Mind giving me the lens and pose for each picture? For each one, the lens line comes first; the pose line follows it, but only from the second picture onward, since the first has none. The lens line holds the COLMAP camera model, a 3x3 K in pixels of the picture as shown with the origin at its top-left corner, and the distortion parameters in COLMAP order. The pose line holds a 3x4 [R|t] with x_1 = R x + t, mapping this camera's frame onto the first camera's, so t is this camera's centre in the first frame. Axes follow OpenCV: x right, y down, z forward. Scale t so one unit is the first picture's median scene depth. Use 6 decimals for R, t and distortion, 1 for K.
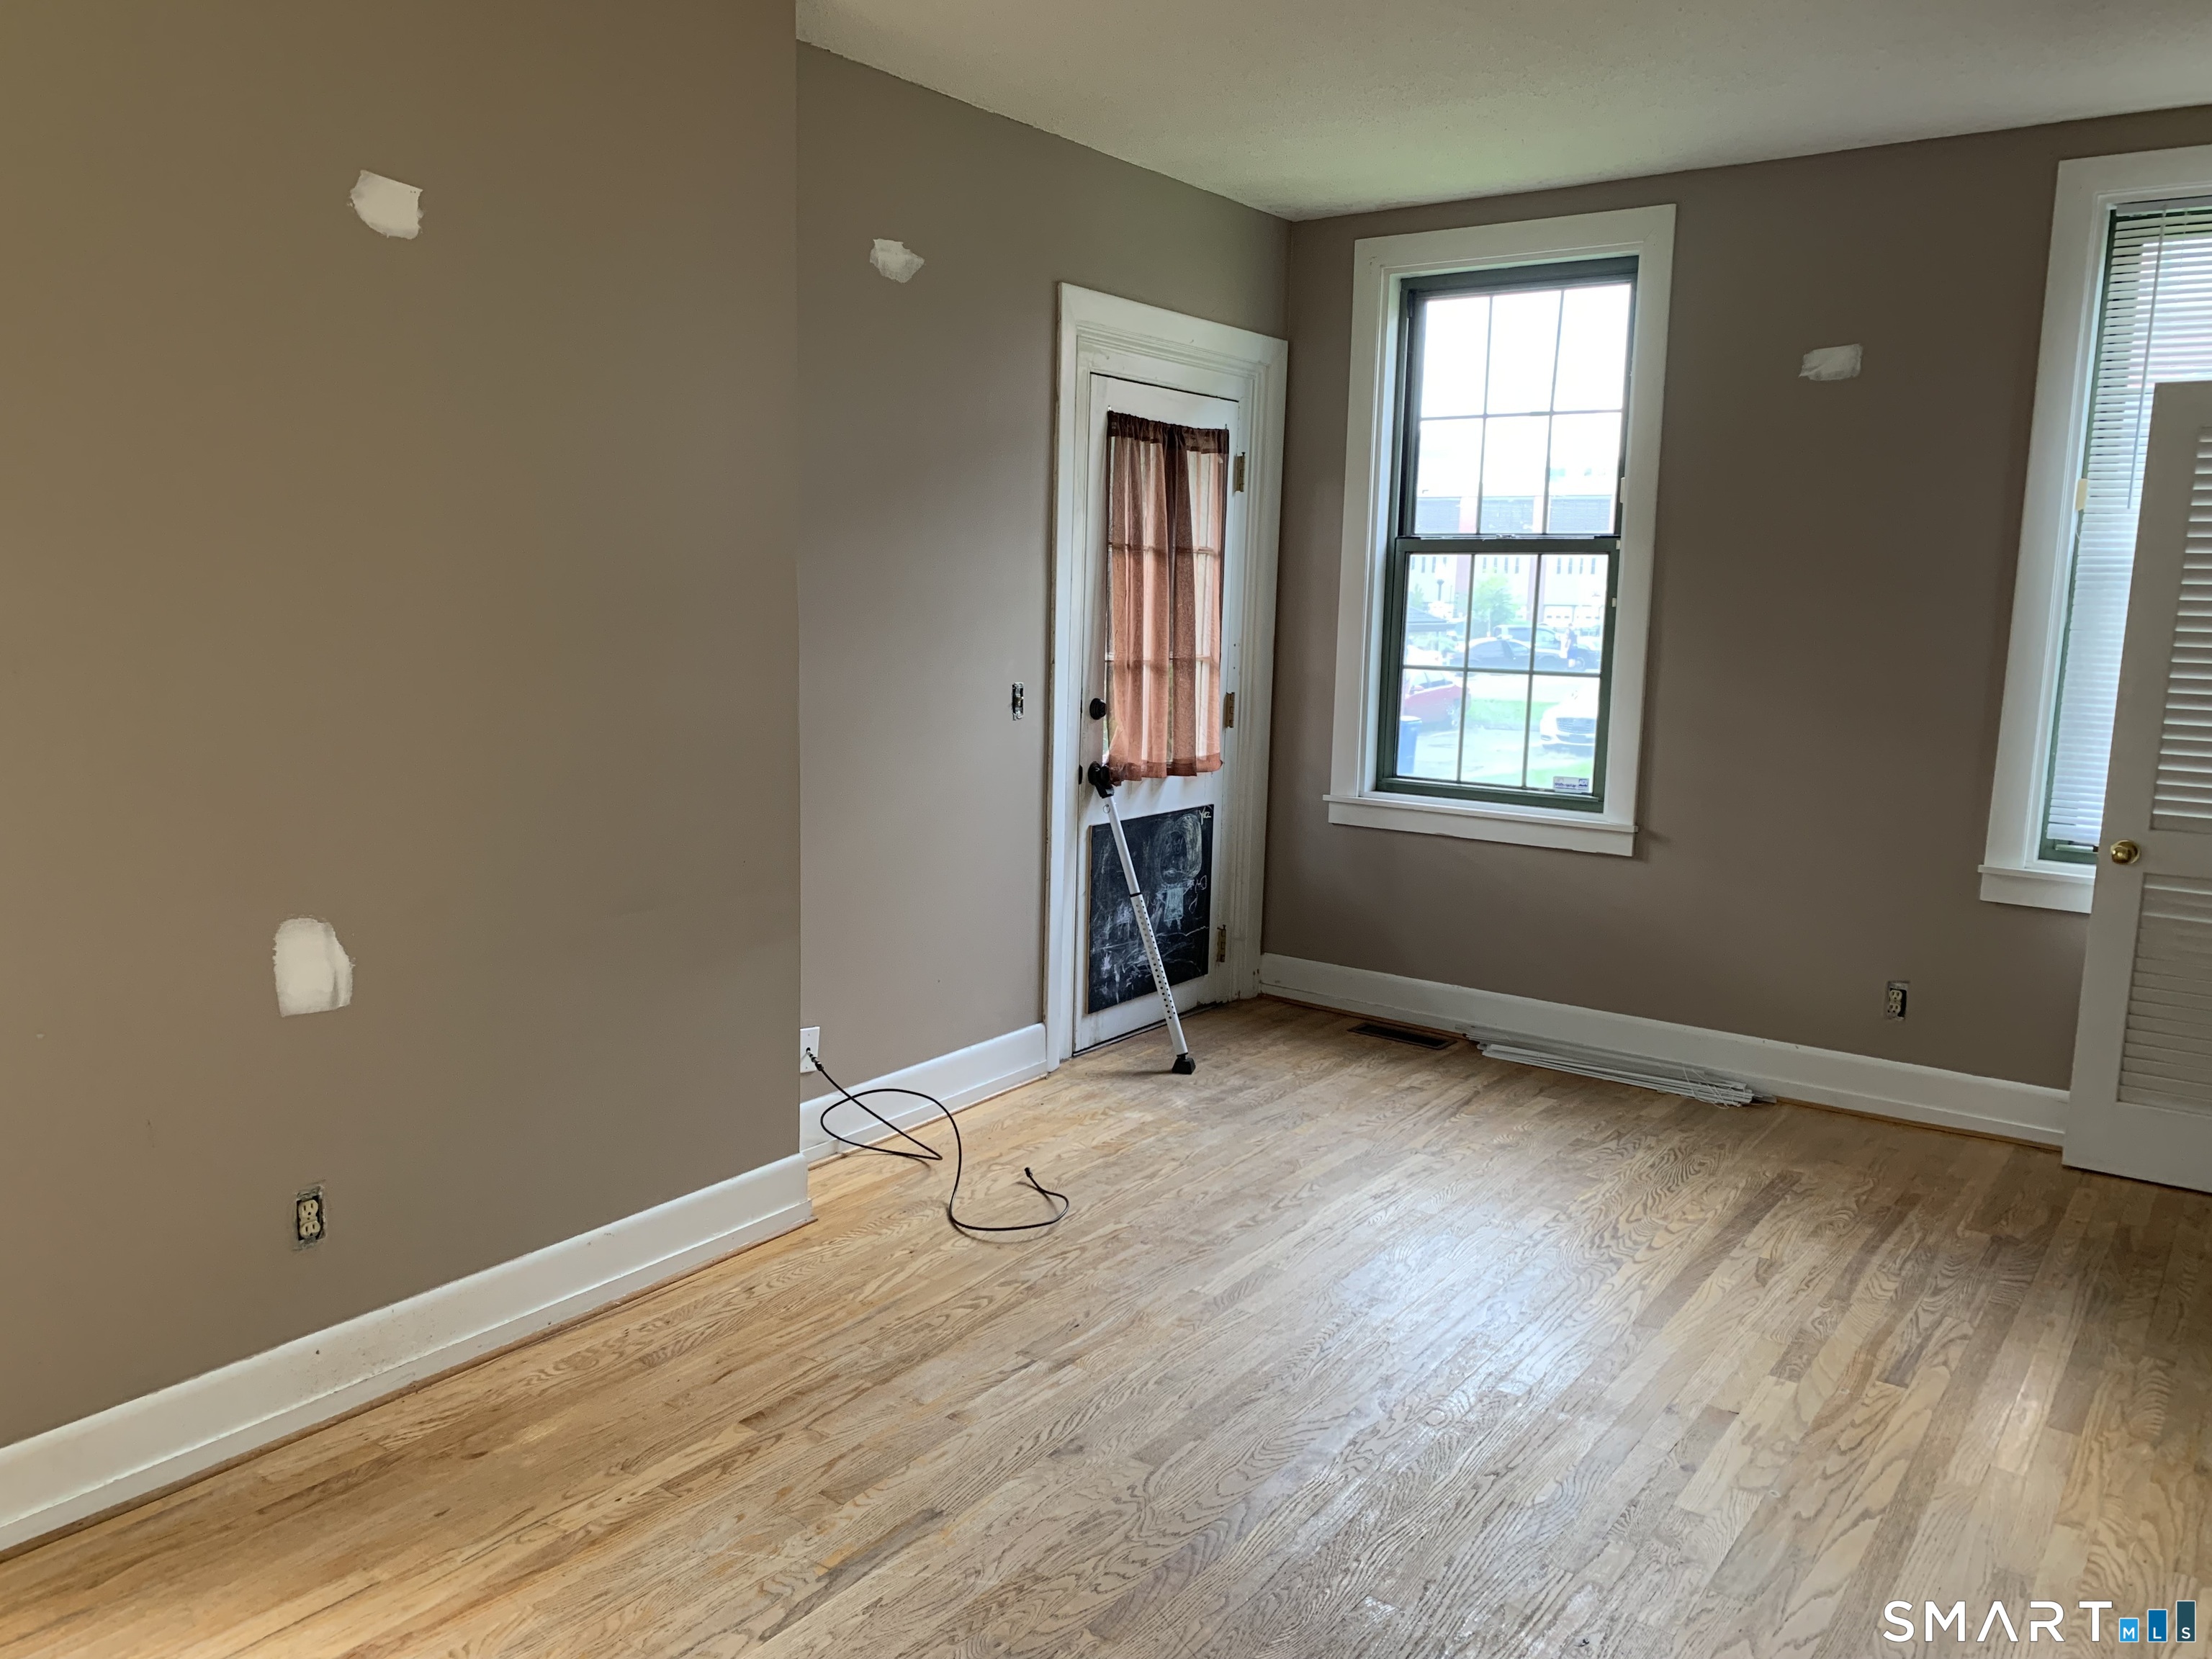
lens RADIAL K [[1683.9, 0, 1075.6], [0, 1683.9, 824.7], [0, 0, 1]] dist [0.000008, -0.002334]
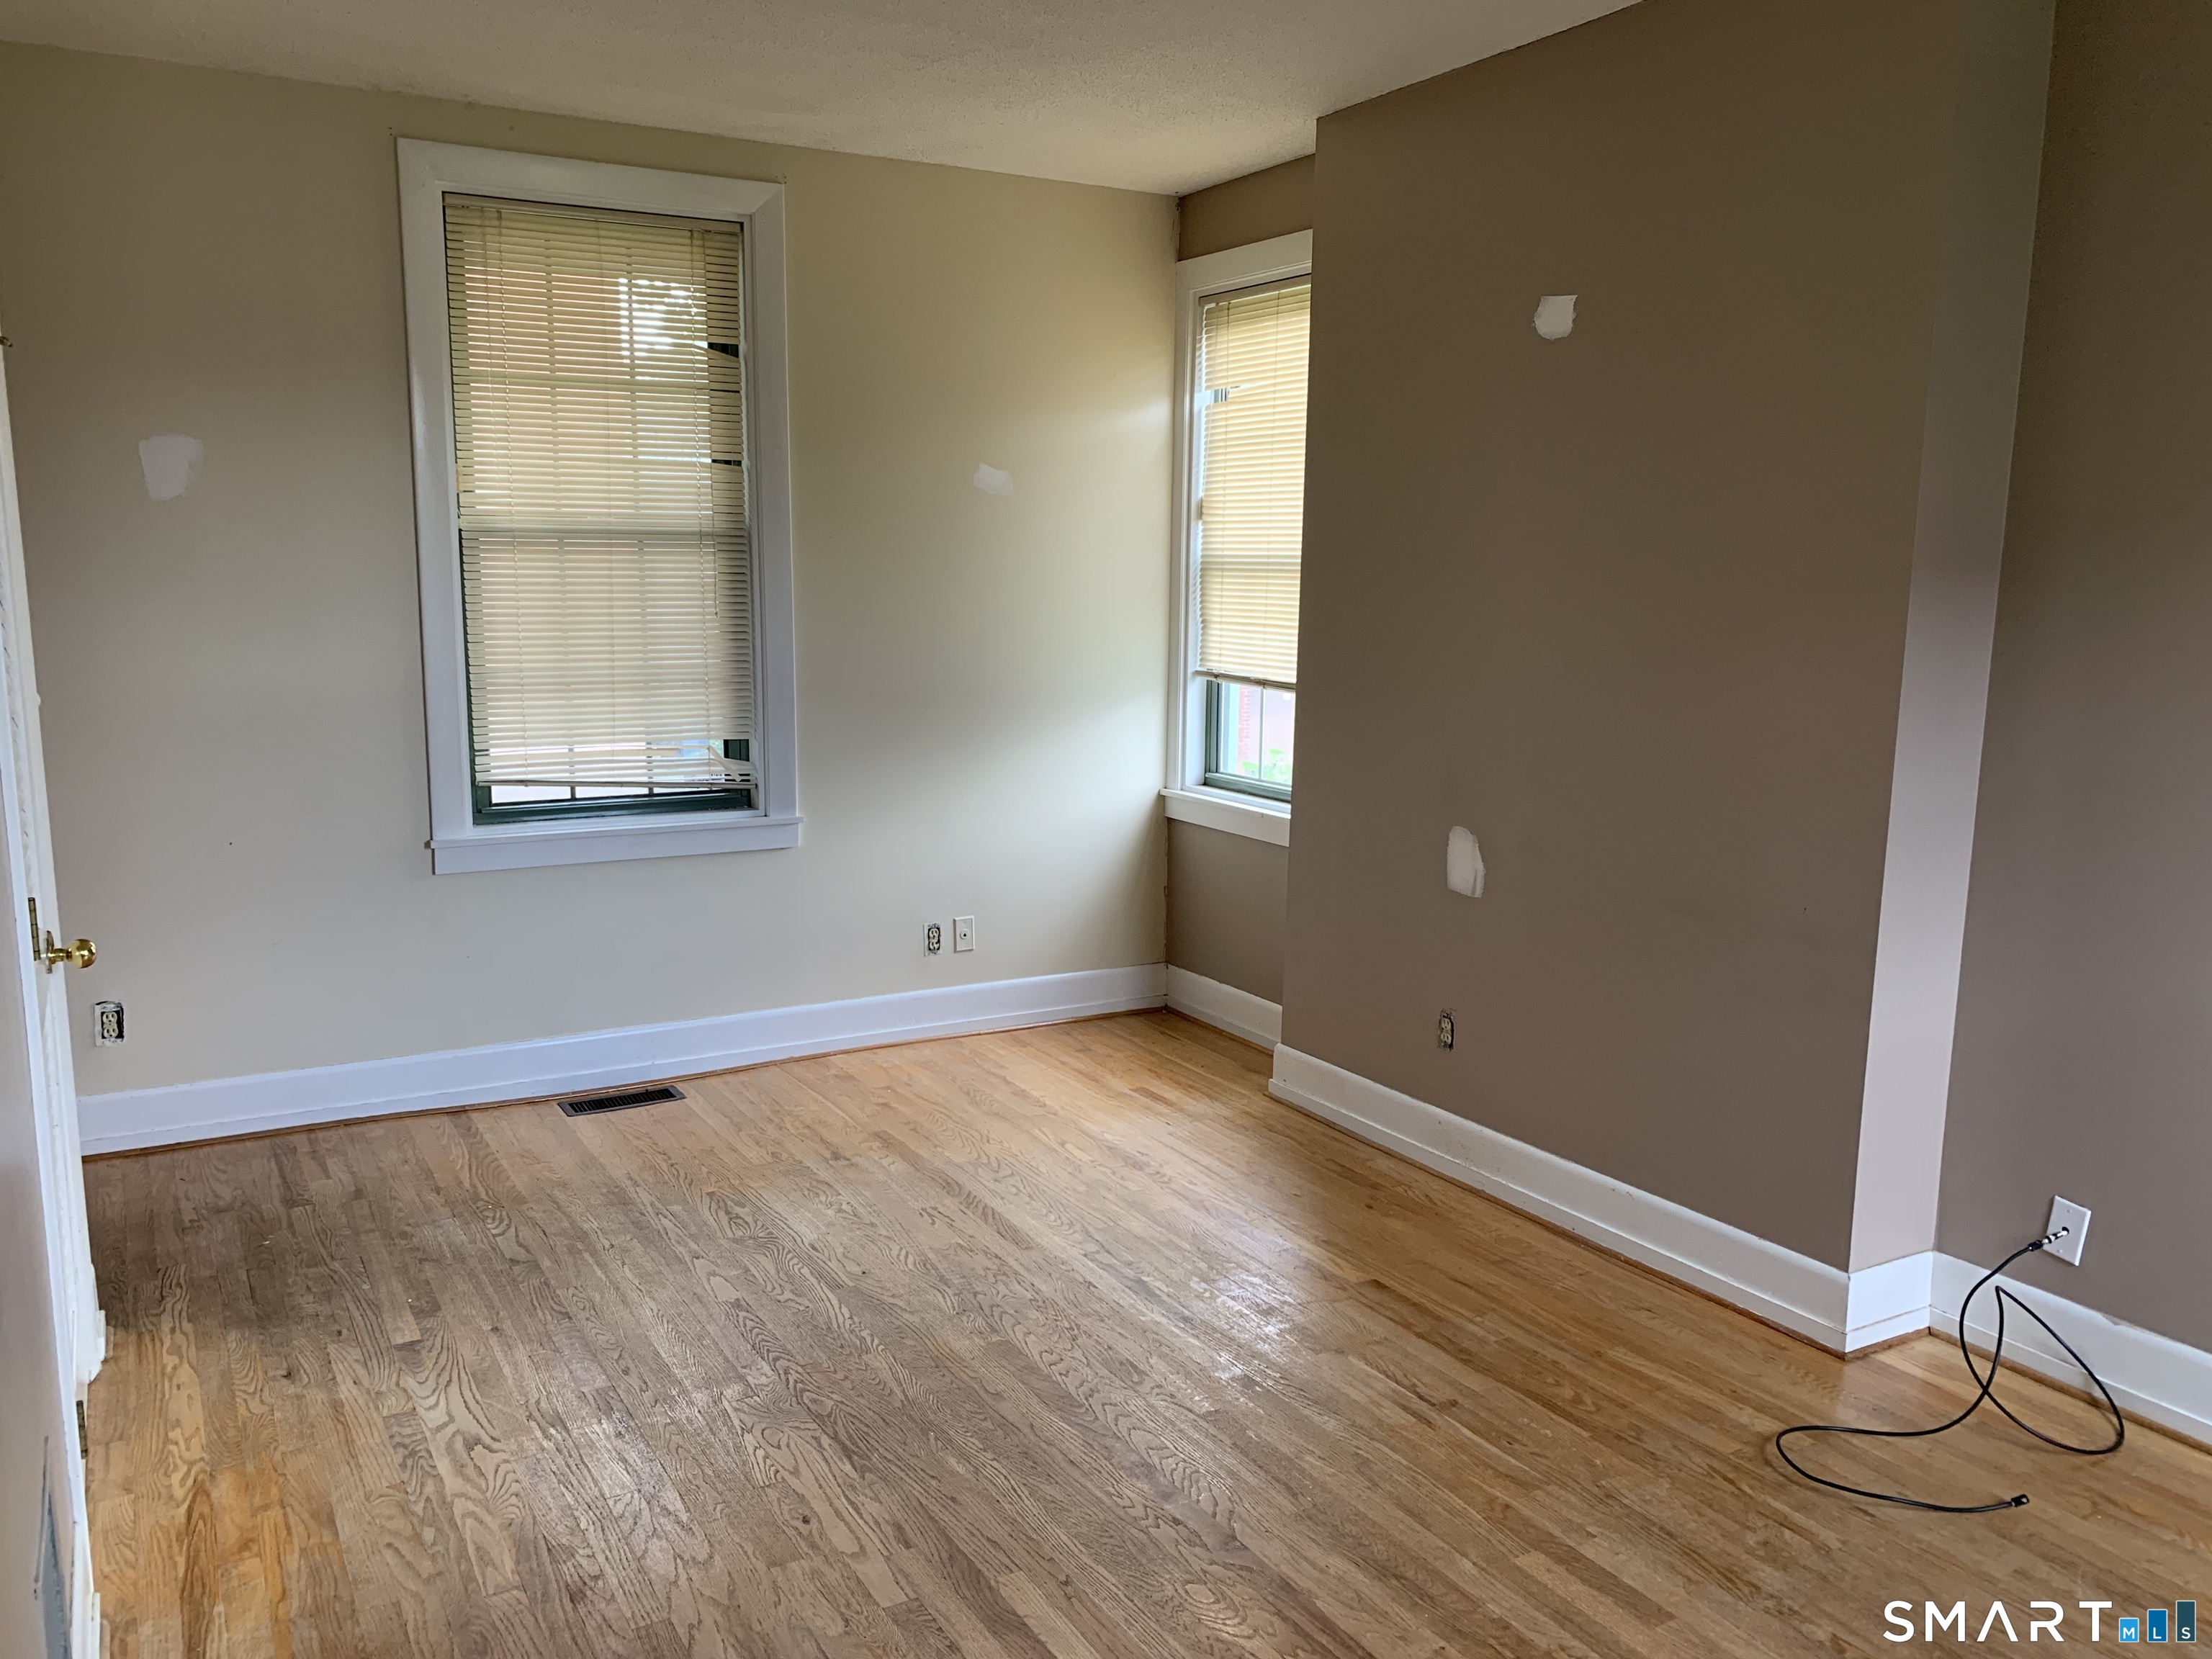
lens RADIAL K [[1683.9, 0, 1075.6], [0, 1683.9, 824.7], [0, 0, 1]] dist [0.000008, -0.002334]
pose [[-0.401304, 0.120076, -0.908040, 0.989849], [-0.149423, 0.969507, 0.194241, -0.177456], [0.903675, 0.213632, -0.371124, 1.221173]]
